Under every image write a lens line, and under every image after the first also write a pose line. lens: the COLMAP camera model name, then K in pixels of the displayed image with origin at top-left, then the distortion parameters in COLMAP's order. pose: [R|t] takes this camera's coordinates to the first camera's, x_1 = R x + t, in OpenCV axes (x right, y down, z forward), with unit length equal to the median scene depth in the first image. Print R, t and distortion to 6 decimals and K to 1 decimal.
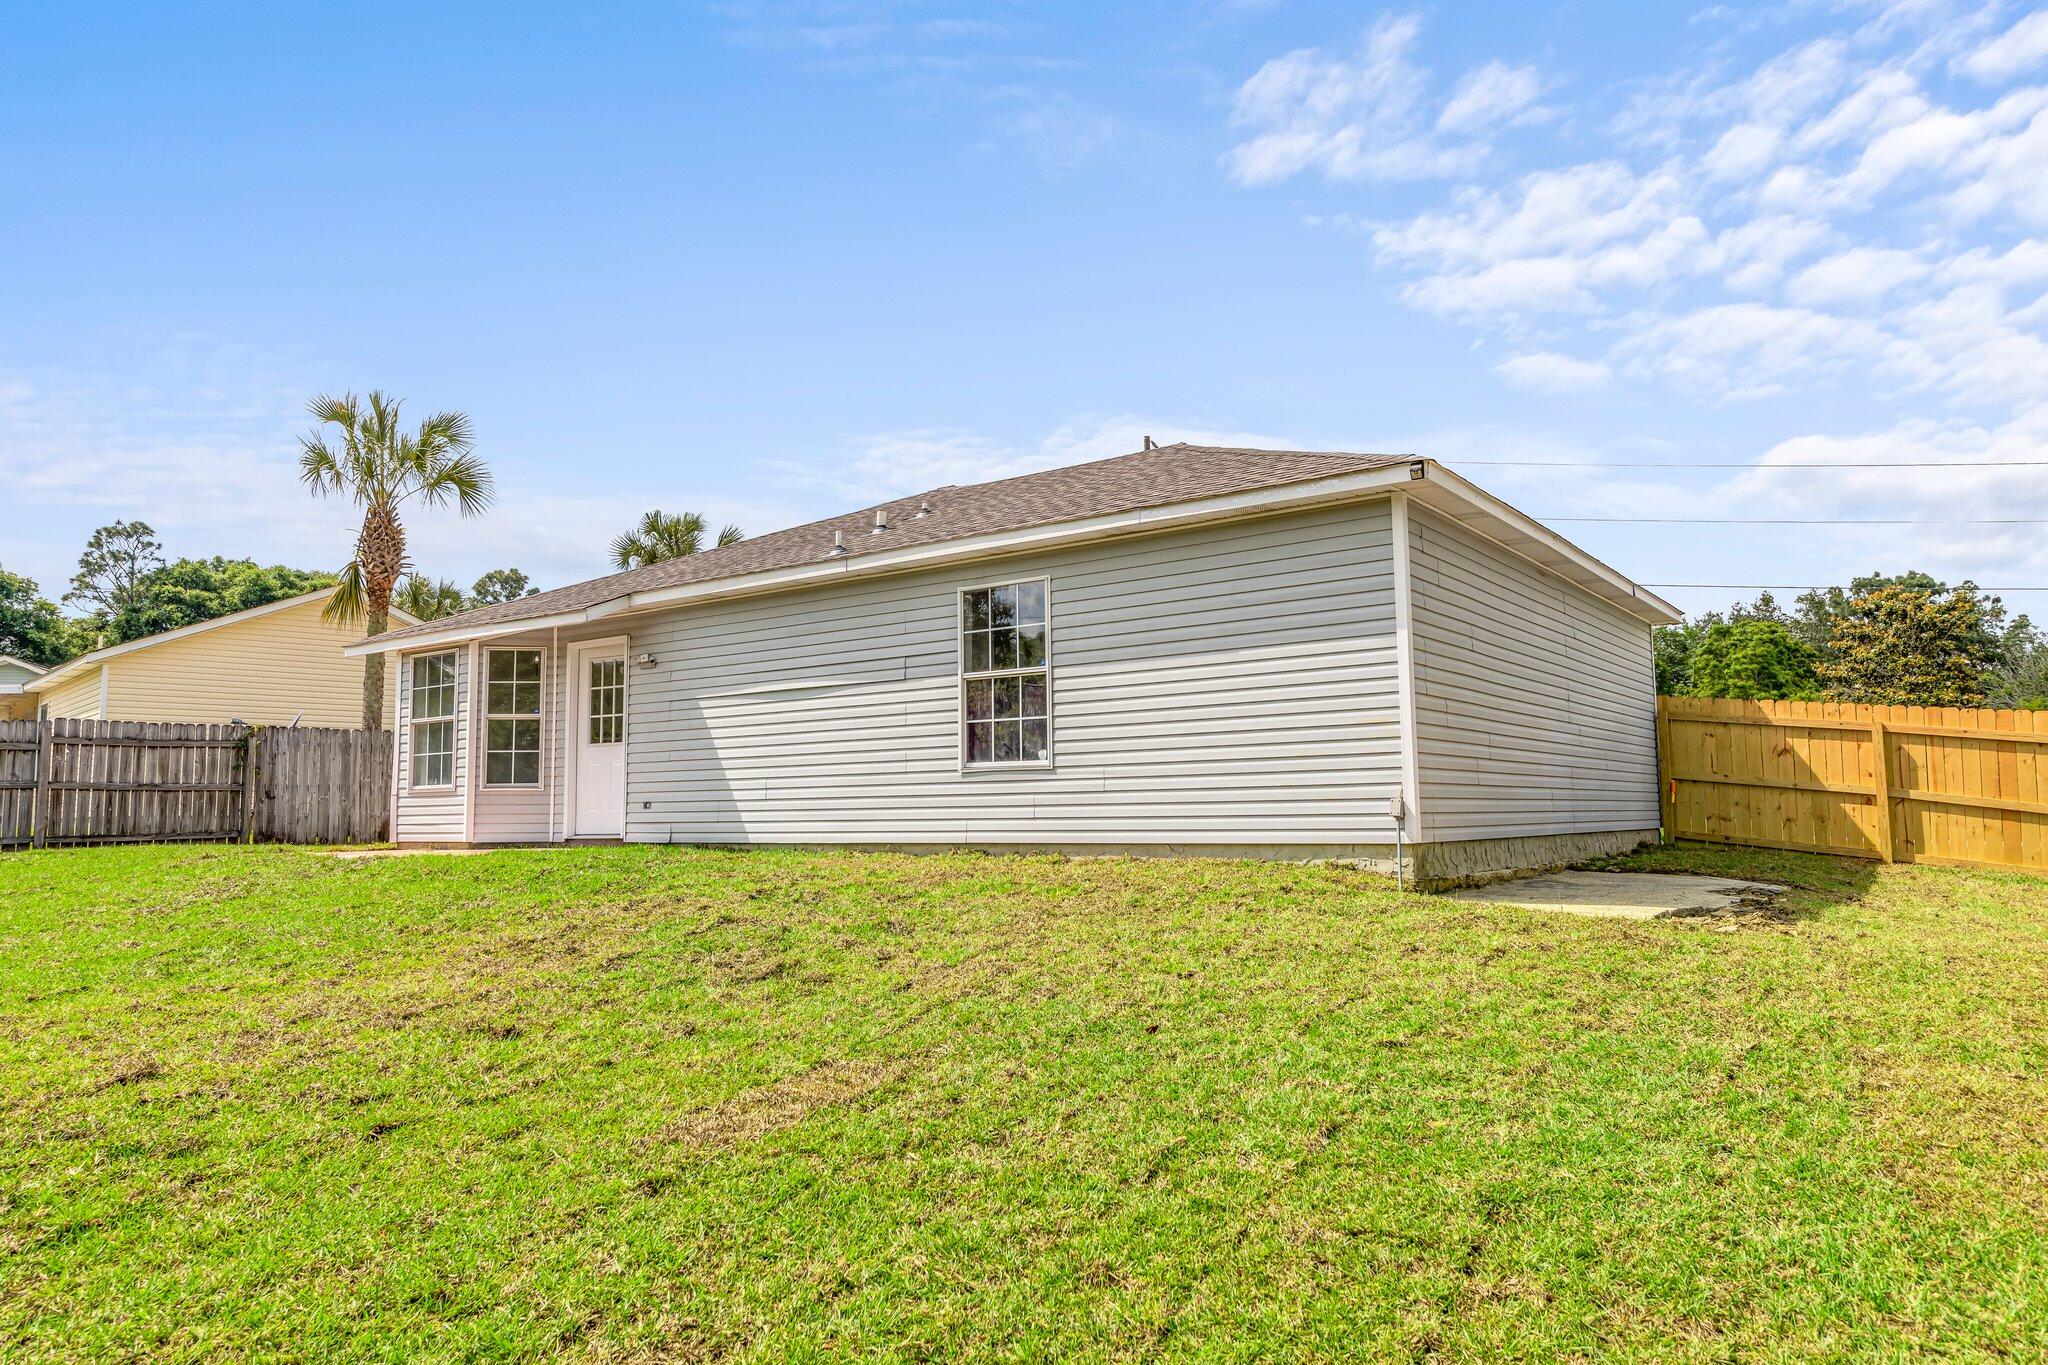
lens RADIAL K [[1326.1, 0, 1030.6], [0, 1326.1, 684.8], [0, 0, 1]] dist [-0.002523, 0.002564]
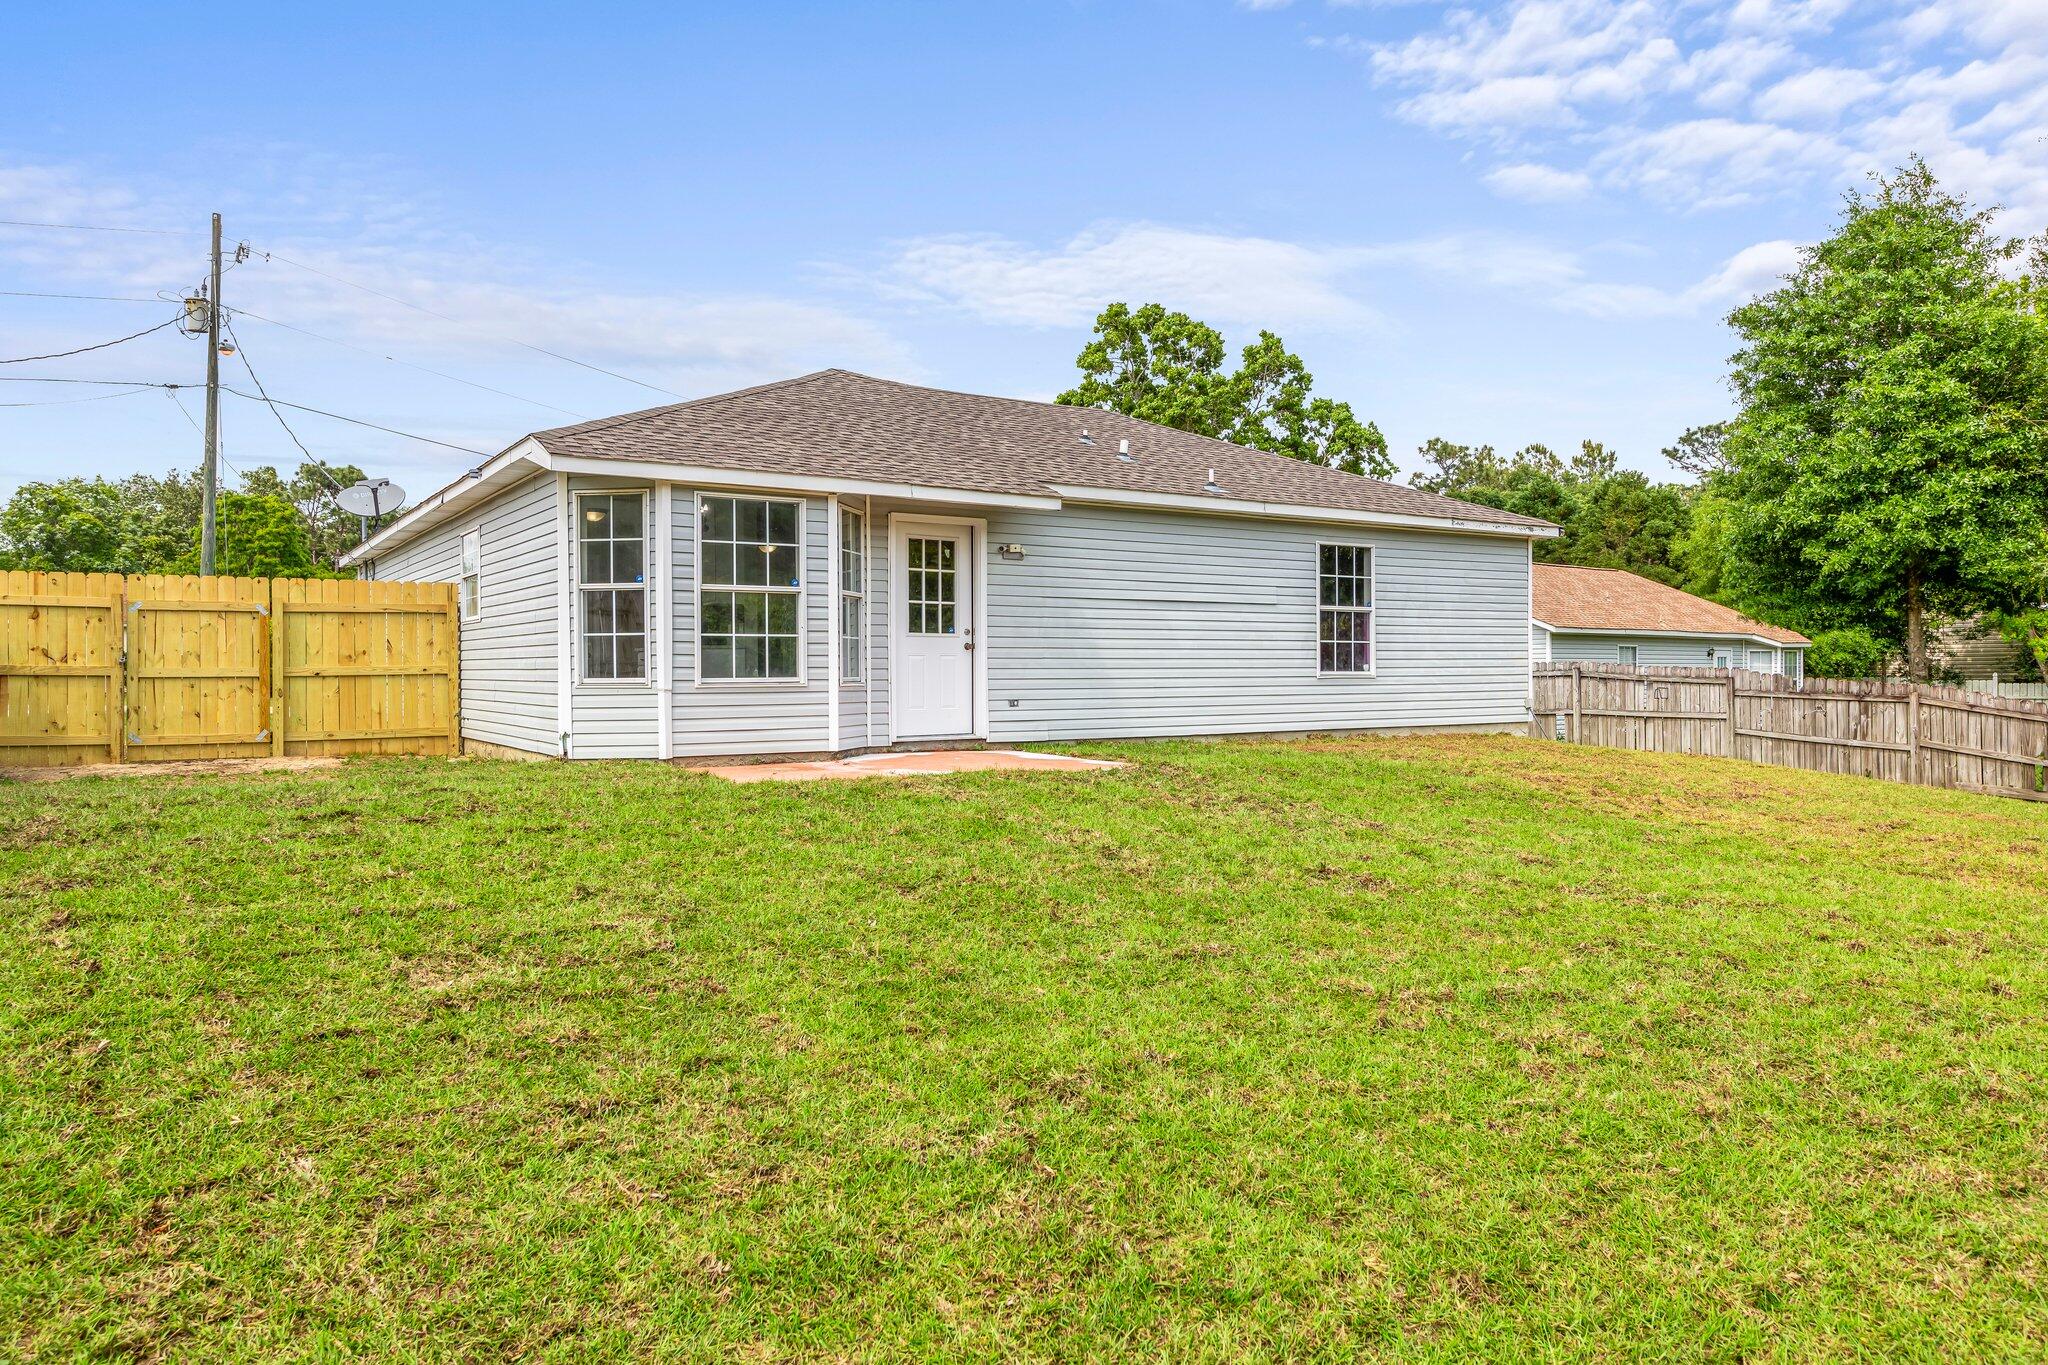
lens RADIAL K [[1326.1, 0, 1007.3], [0, 1326.1, 673.7], [0, 0, 1]] dist [-0.002523, 0.002564]
pose [[0.366618, 0.008724, 0.930331, -1.190343], [-0.091681, 0.995428, 0.026794, 0.044958], [-0.925843, -0.095116, 0.365742, 0.660631]]
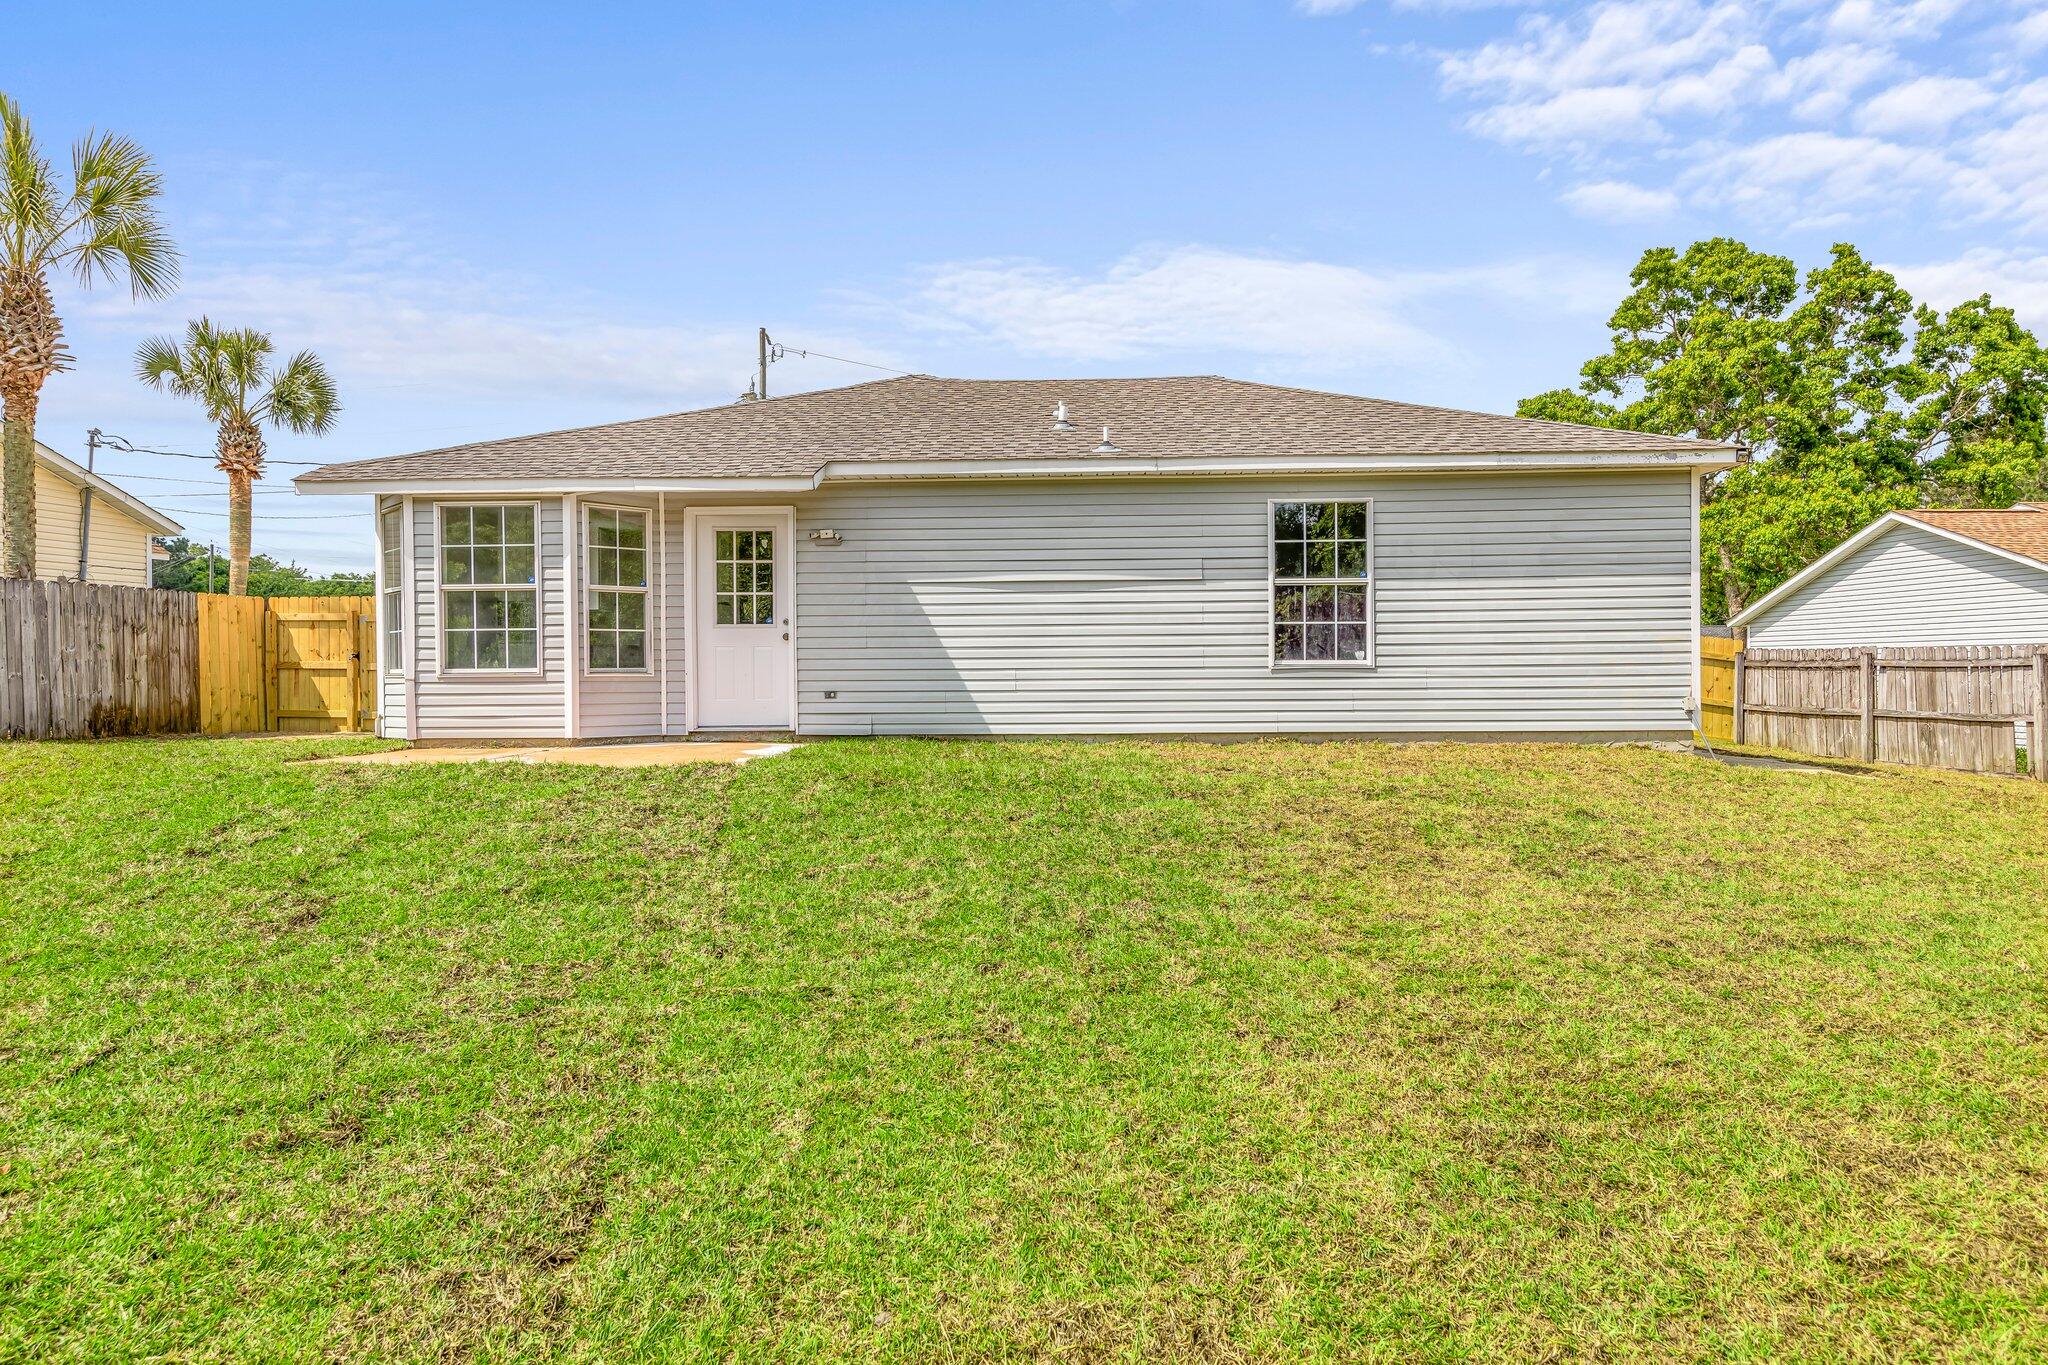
lens RADIAL K [[1162.9, 0, 1027.9], [0, 1162.9, 692.5], [0, 0, 1]] dist [-0.003557, 0.001382]
pose [[0.828409, -0.004290, 0.560108, -0.633800], [-0.058090, 0.993920, 0.093530, 0.005473], [-0.557104, -0.110018, 0.823123, 0.258087]]
